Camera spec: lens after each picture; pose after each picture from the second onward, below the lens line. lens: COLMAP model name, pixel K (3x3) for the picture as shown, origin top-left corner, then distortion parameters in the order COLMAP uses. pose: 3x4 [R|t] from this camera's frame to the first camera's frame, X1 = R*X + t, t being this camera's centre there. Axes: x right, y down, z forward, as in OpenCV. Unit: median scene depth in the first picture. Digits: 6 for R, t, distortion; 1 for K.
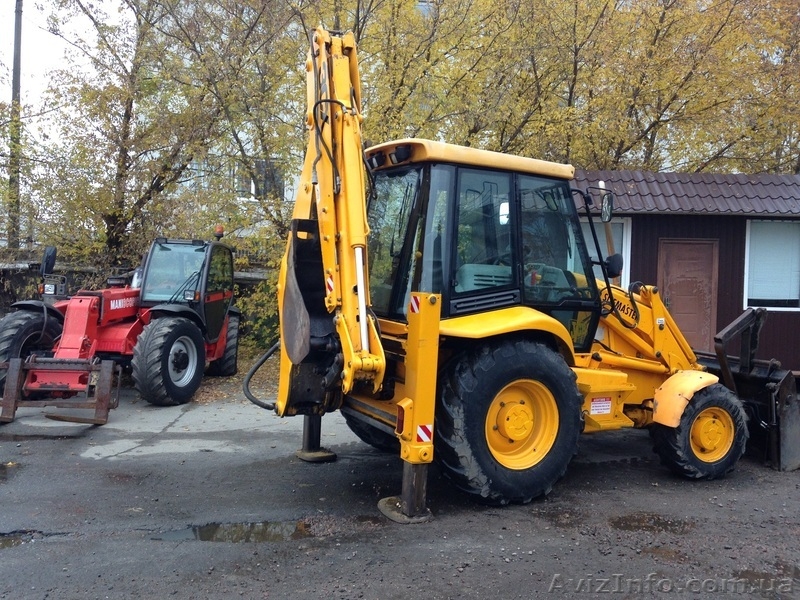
lens RADIAL K [[760.3, 0, 399.5], [0, 760.3, 297.6], [0, 0, 1]] dist [0.017340, 0.000000]
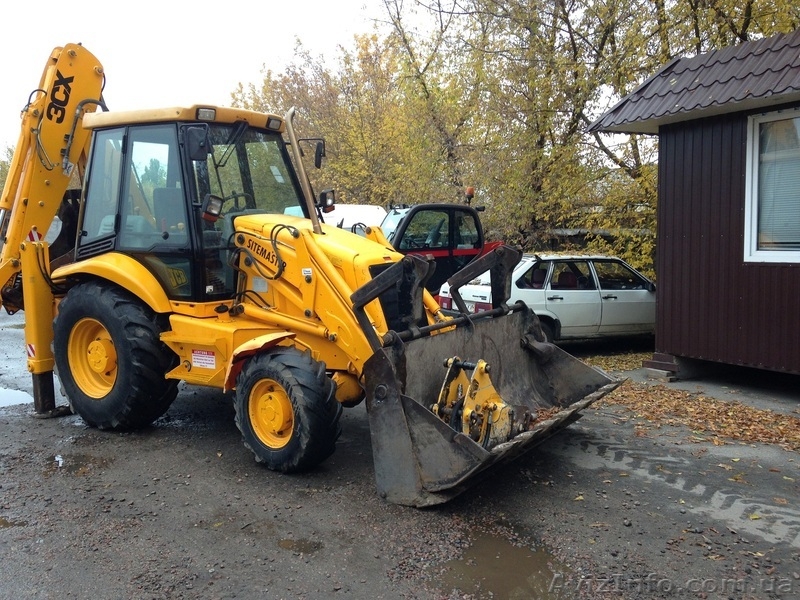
lens RADIAL K [[760.3, 0, 399.7], [0, 760.3, 298.9], [0, 0, 1]] dist [0.017340, 0.000000]
pose [[0.496739, 0.047900, -0.866577, 1.154337], [0.000645, 0.998455, 0.055559, 0.015452], [0.867900, -0.028157, 0.495941, 0.722195]]
